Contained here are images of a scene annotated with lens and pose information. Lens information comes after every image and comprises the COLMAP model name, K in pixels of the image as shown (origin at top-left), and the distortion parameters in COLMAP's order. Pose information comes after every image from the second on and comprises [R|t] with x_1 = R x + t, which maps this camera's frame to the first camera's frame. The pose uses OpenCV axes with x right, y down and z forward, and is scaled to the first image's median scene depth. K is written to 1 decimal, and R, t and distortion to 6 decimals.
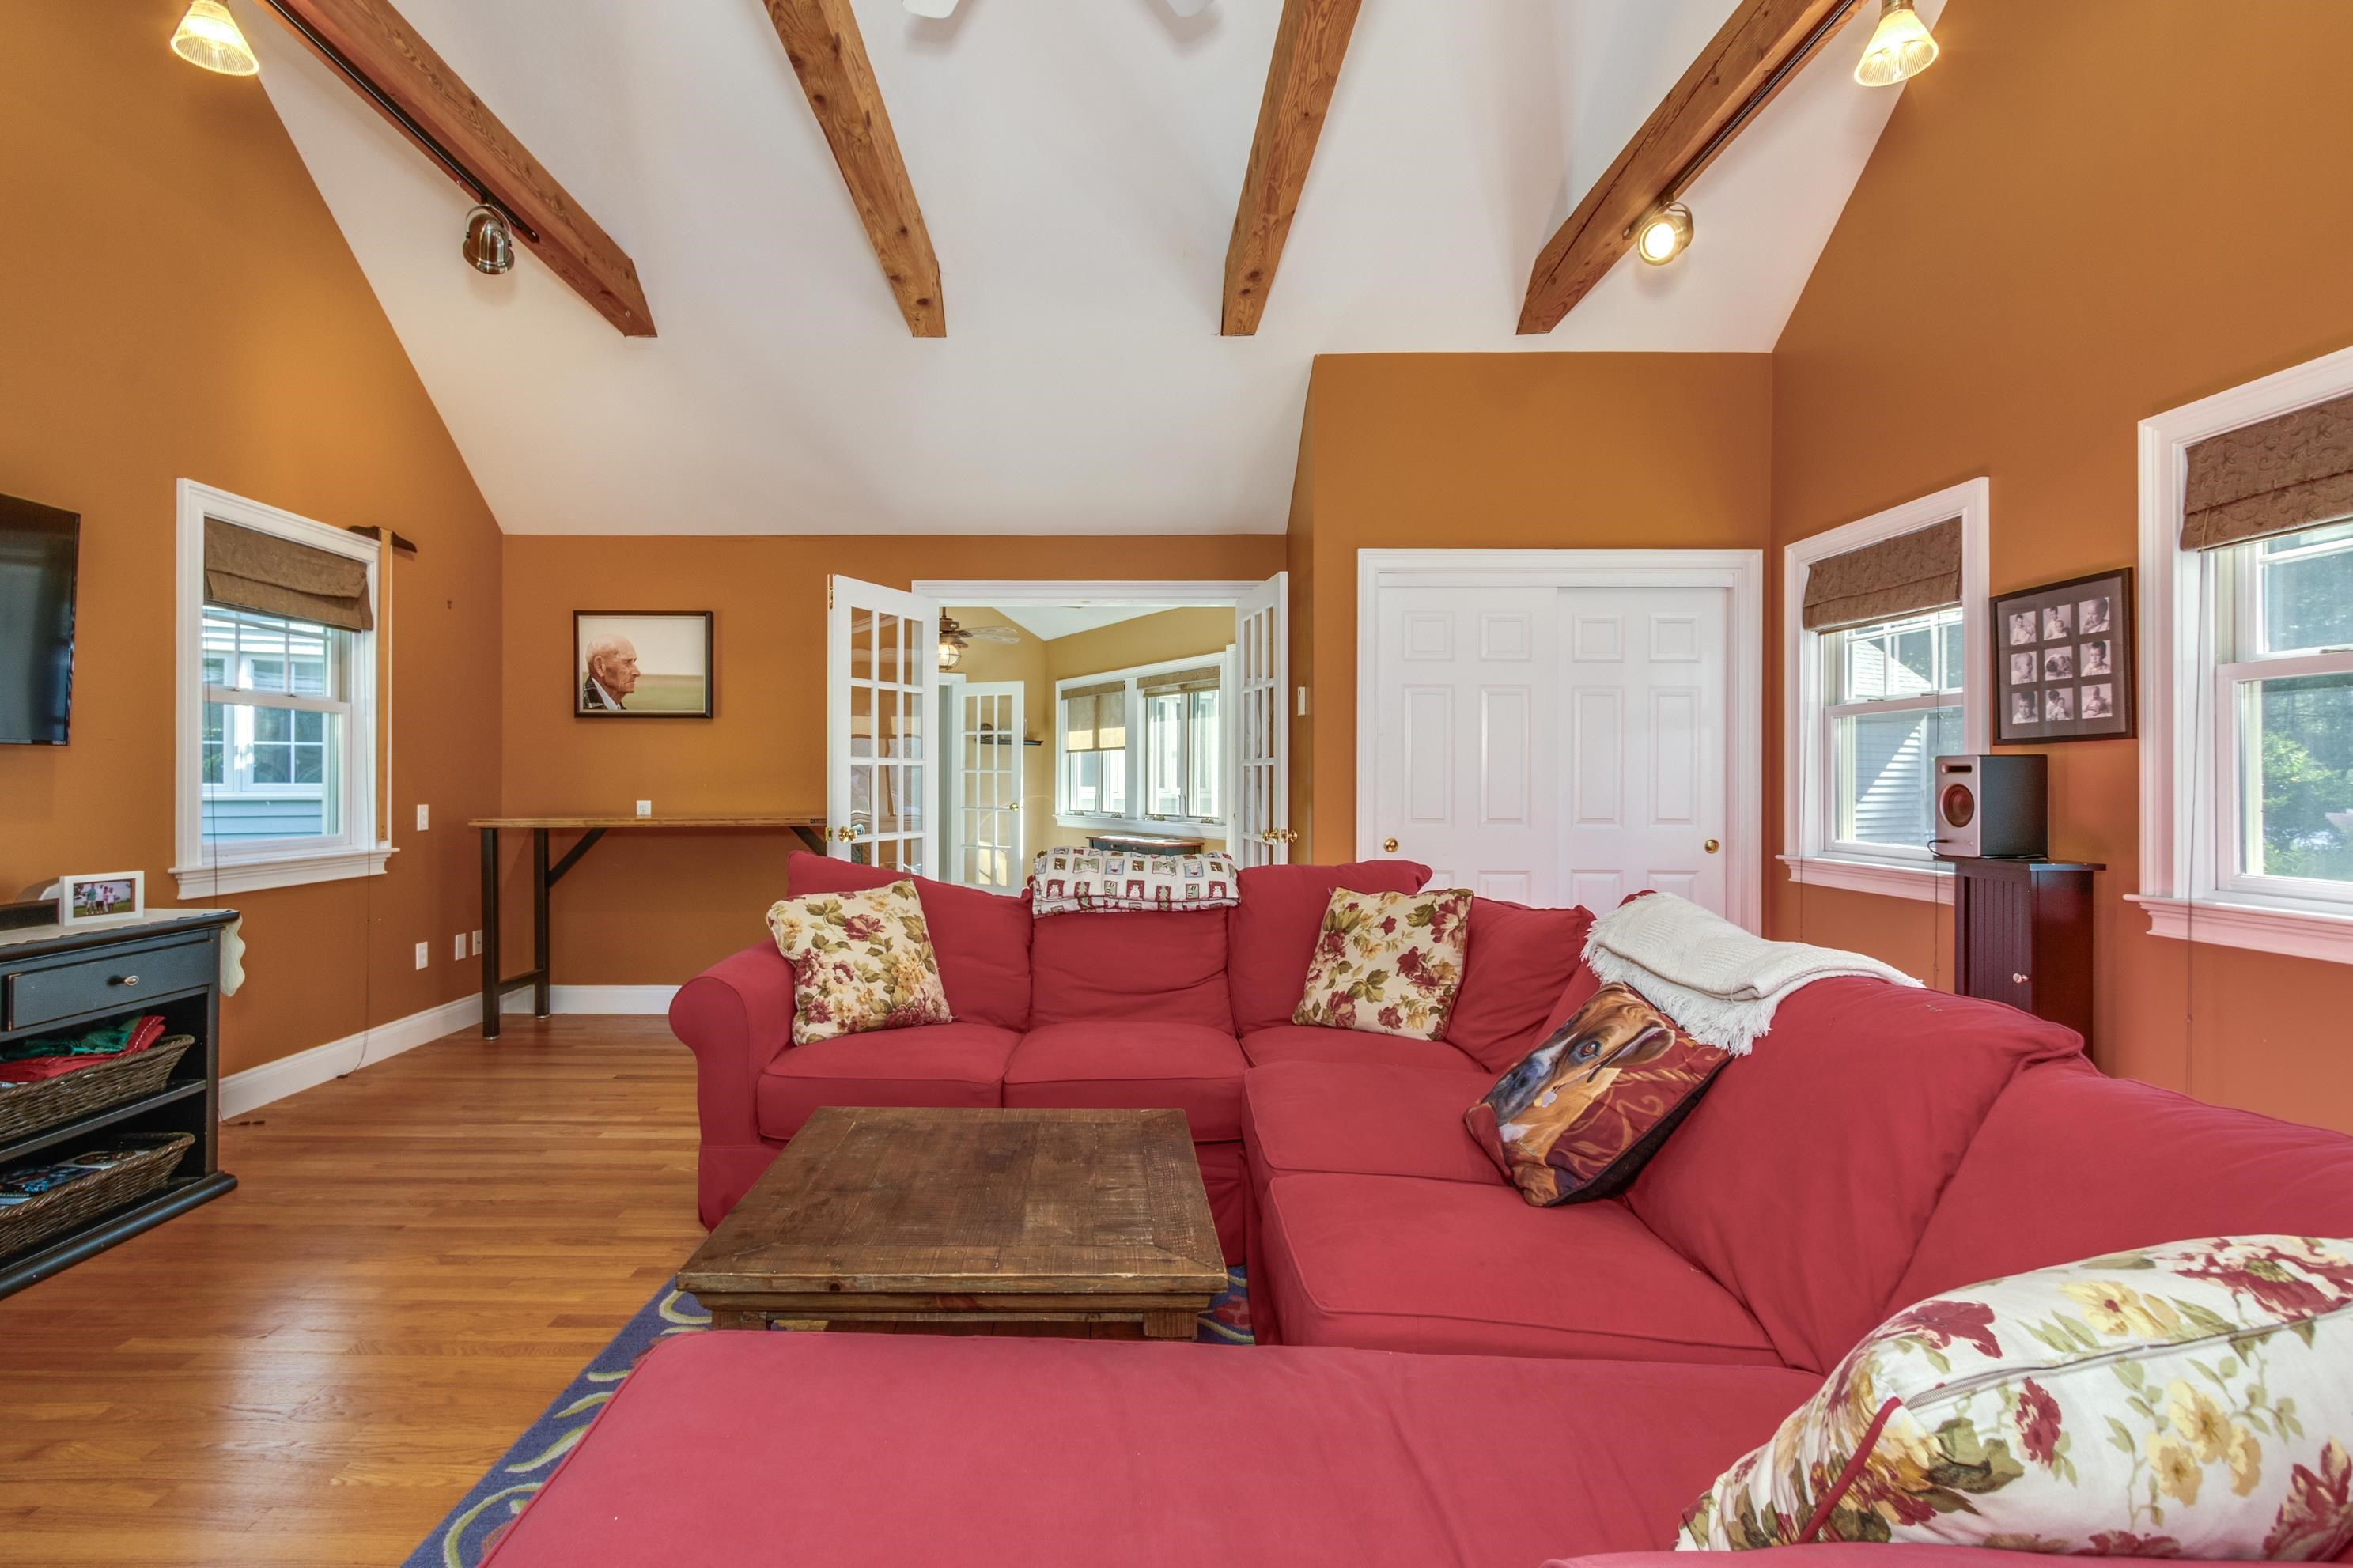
lens RADIAL K [[1081.4, 0, 1131.2], [0, 1081.4, 785.9], [0, 0, 1]] dist [-0.000396, 0.001529]
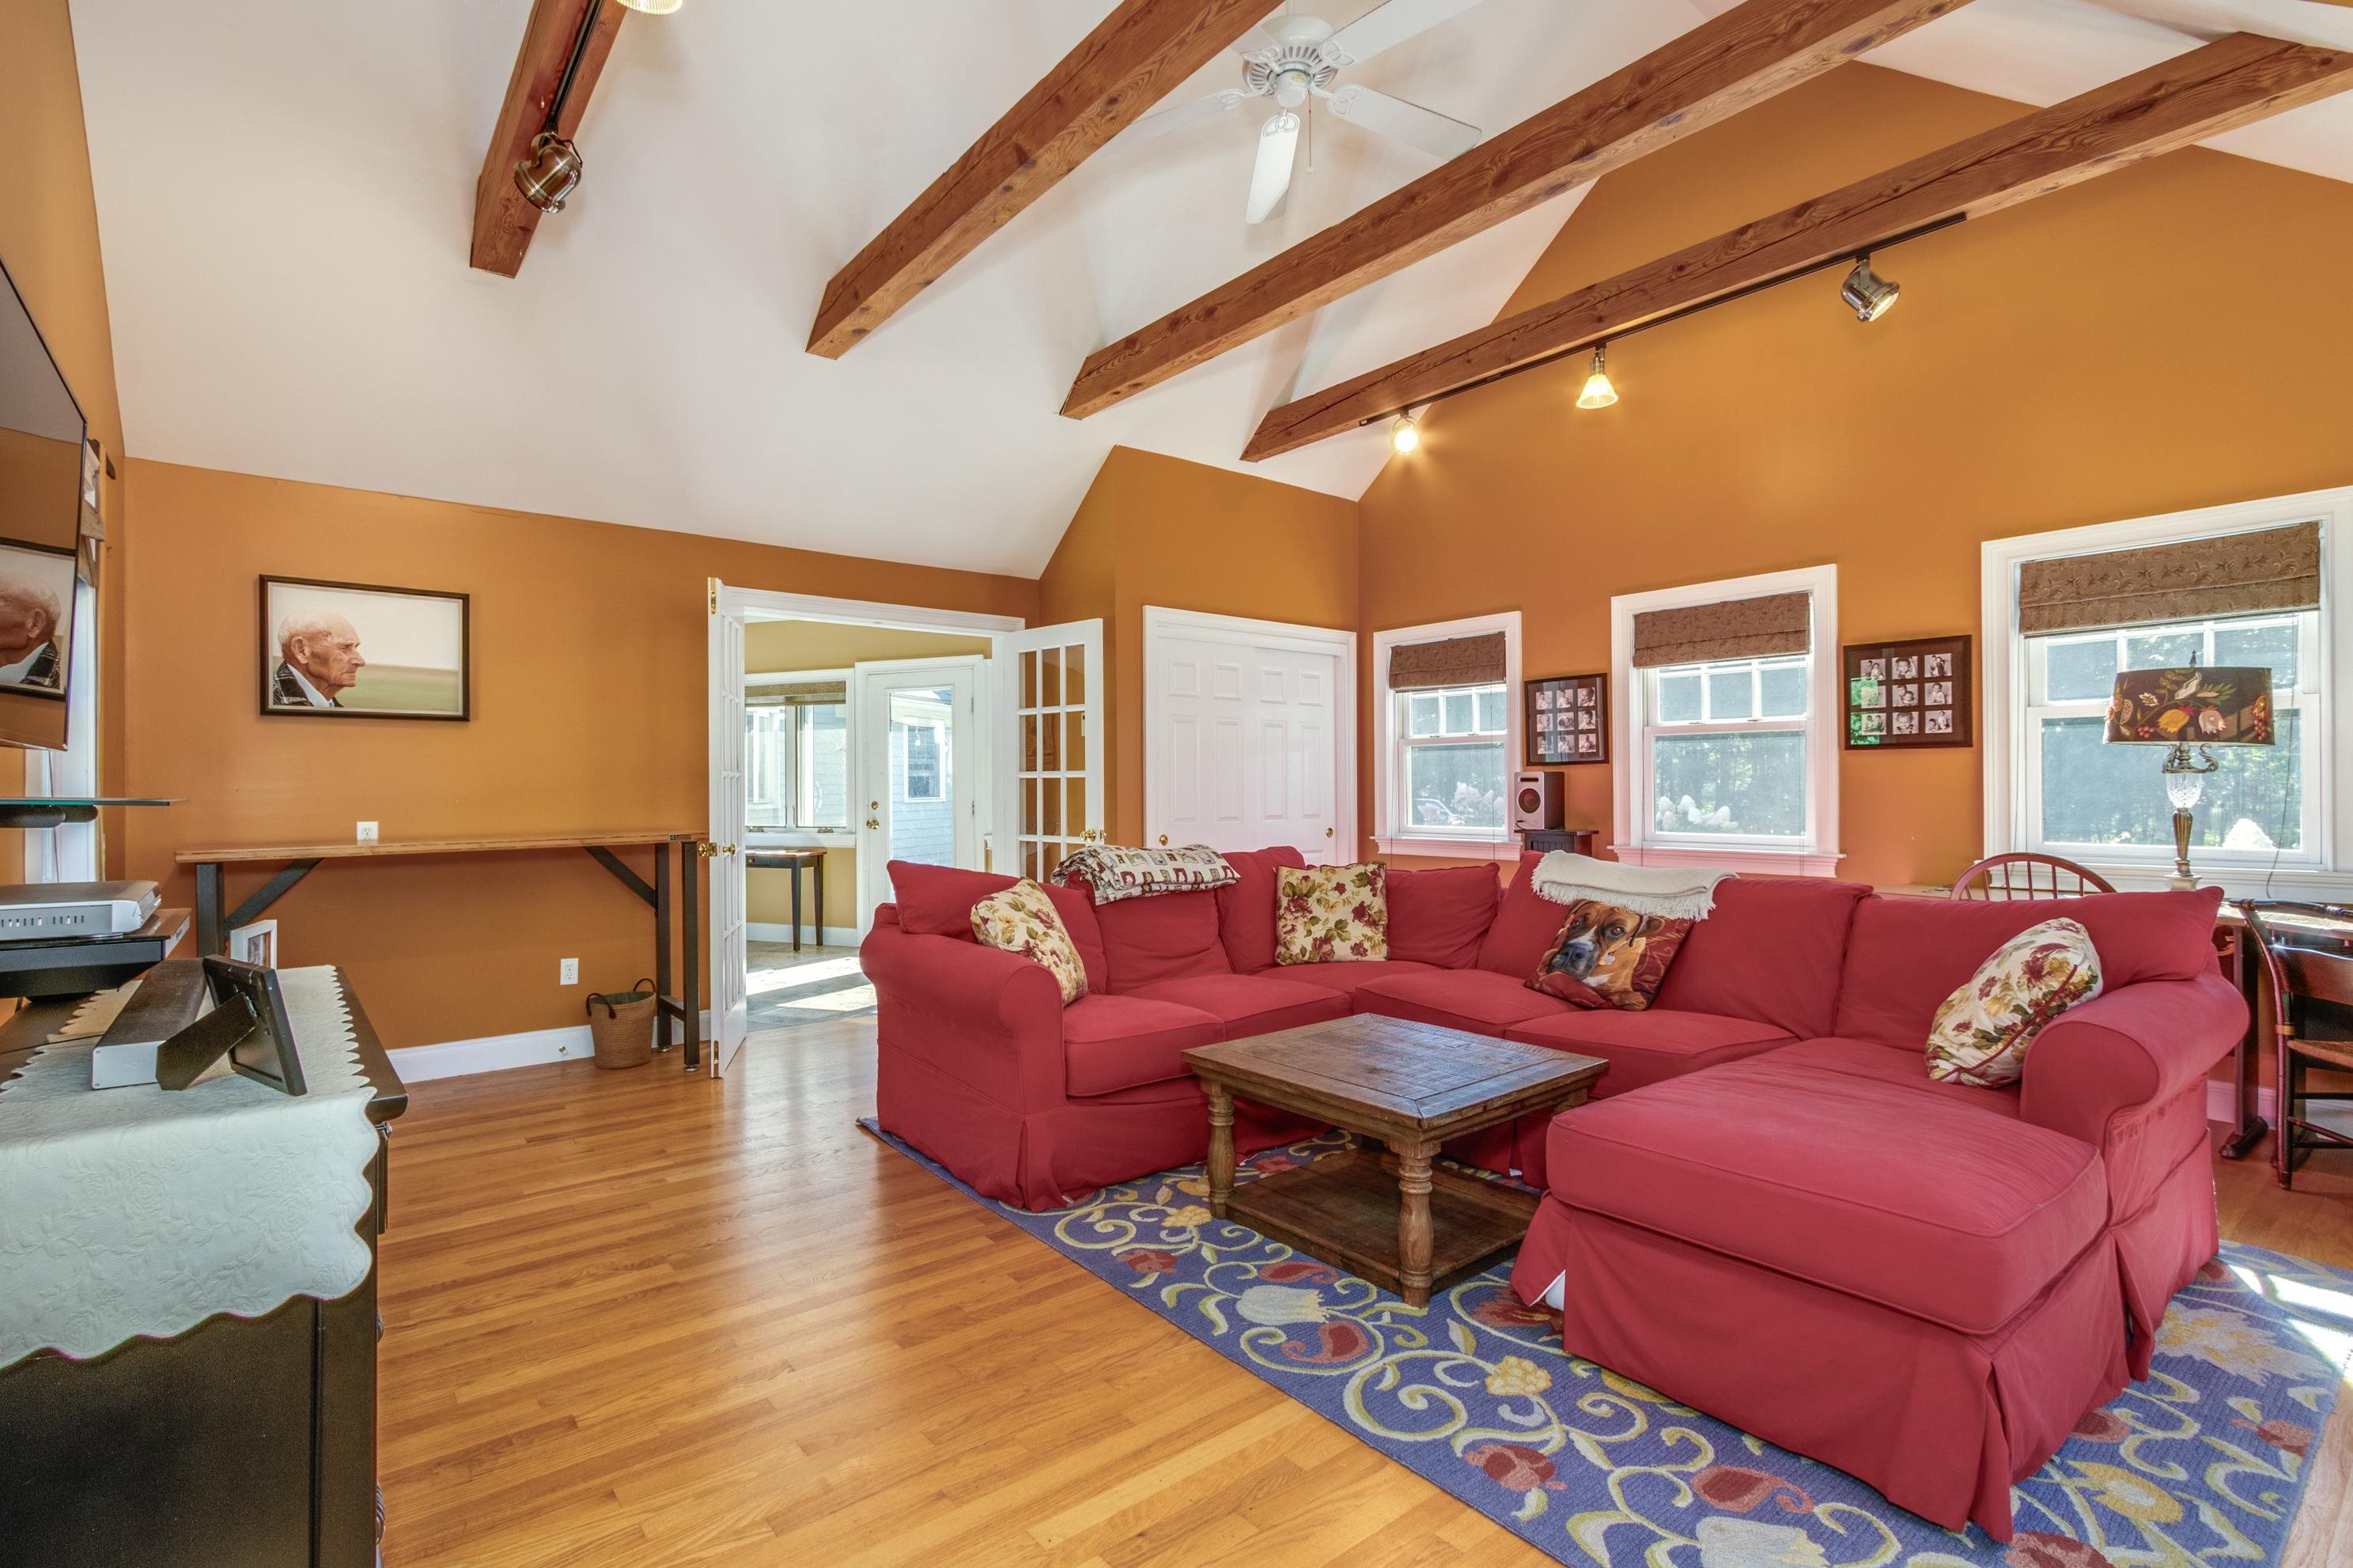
lens RADIAL K [[1081.4, 0, 1131.2], [0, 1081.4, 785.9], [0, 0, 1]] dist [-0.000396, 0.001529]
pose [[0.782910, -0.005733, 0.622108, -0.834339], [0.011223, 0.999925, -0.004908, -0.004288], [-0.622033, 0.010824, 0.782916, 0.036114]]
